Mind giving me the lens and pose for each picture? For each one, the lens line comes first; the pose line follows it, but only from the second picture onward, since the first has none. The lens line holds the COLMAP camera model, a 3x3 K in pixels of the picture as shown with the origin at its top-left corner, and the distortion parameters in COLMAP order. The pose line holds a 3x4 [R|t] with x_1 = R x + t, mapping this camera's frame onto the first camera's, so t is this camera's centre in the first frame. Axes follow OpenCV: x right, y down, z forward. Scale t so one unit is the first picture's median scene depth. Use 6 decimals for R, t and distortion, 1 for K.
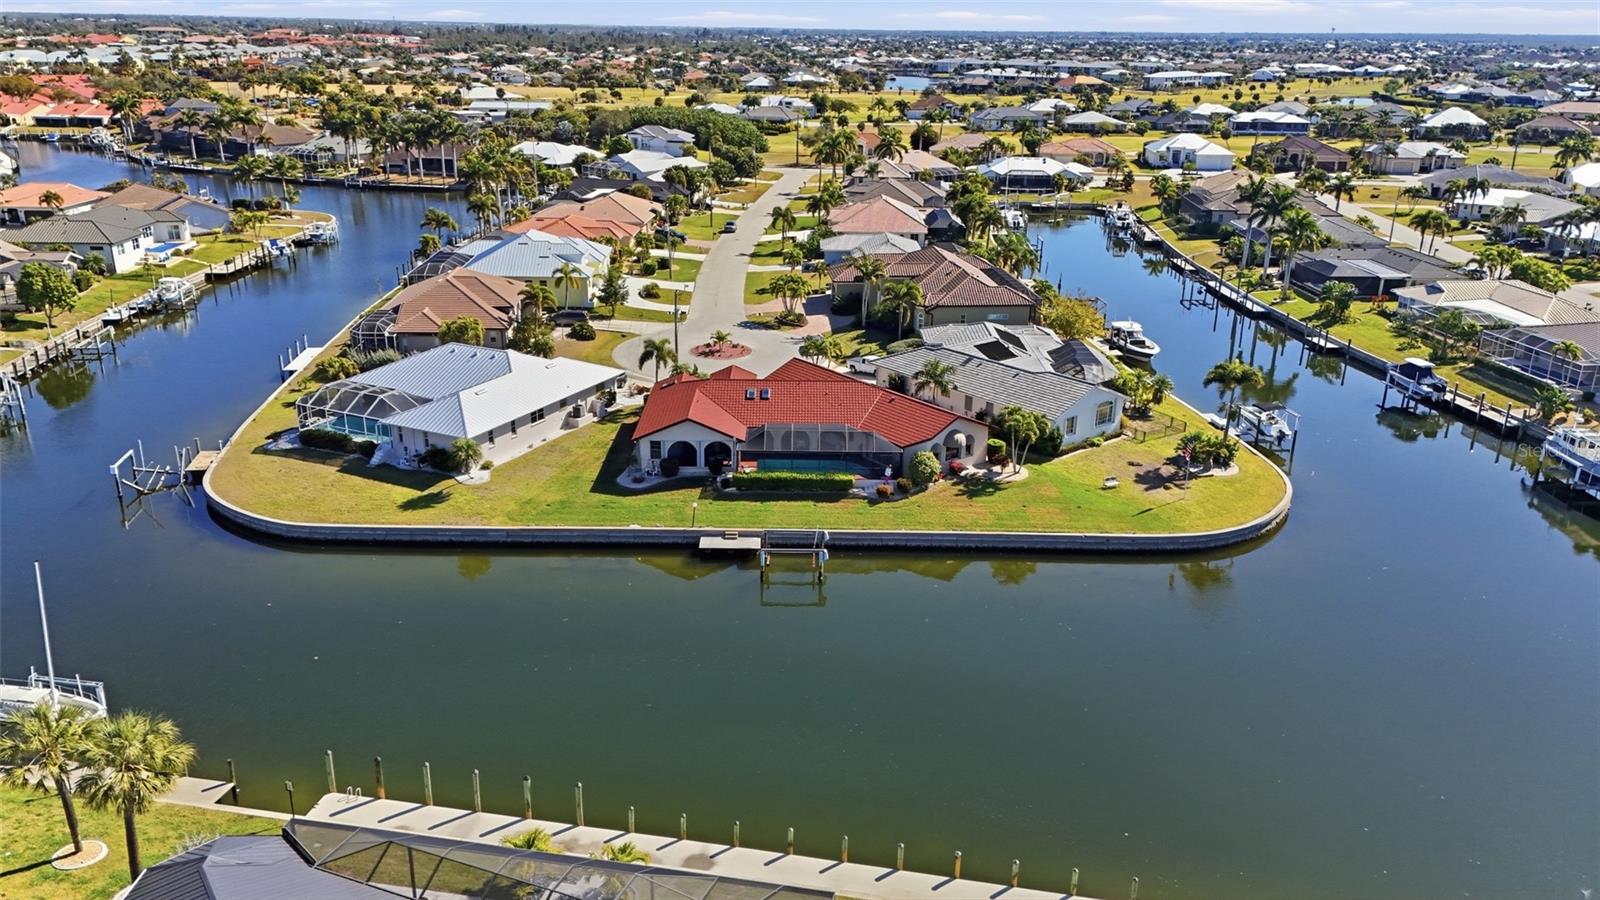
lens RADIAL K [[1162.6, 0, 803.5], [0, 1162.6, 447.8], [0, 0, 1]] dist [0.067198, -0.059925]
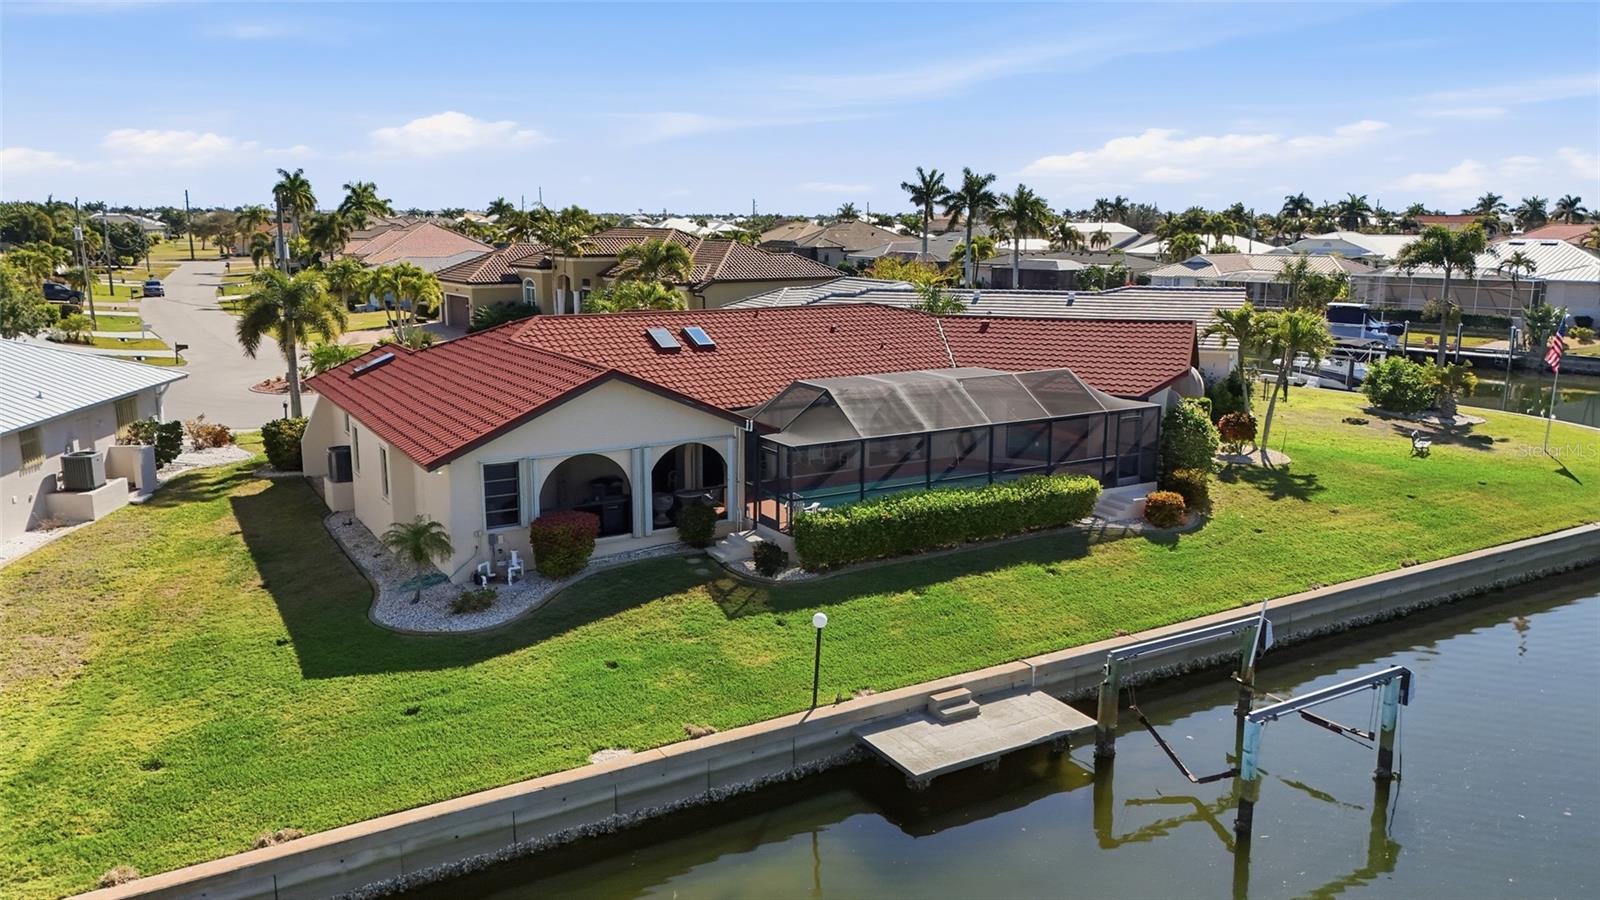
lens RADIAL K [[1162.6, 0, 793.7], [0, 1162.6, 450.5], [0, 0, 1]] dist [0.067198, -0.059925]
pose [[0.857891, -0.109470, 0.502035, -0.186603], [0.180560, 0.978957, -0.095083, 0.028587], [-0.481062, 0.172218, 0.859605, 0.624374]]
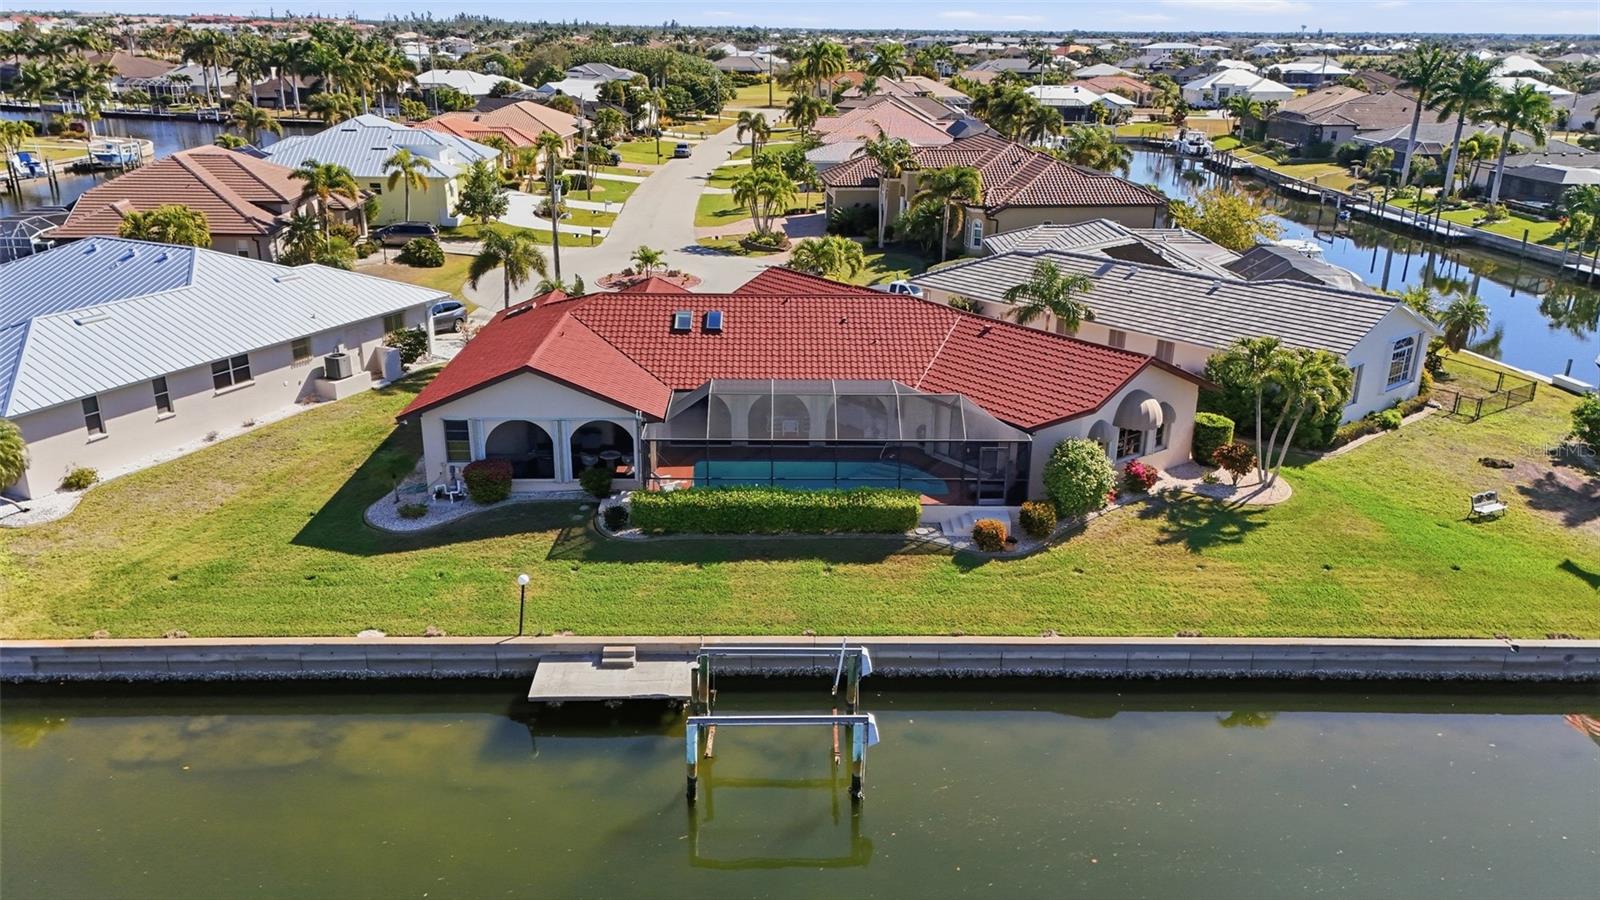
lens RADIAL K [[1162.6, 0, 811.6], [0, 1162.6, 445.2], [0, 0, 1]] dist [0.067198, -0.059925]
pose [[0.999541, -0.008198, 0.029169, -0.006756], [0.008307, 0.999959, -0.003615, 0.005216], [-0.029138, 0.003855, 0.999568, 0.494370]]
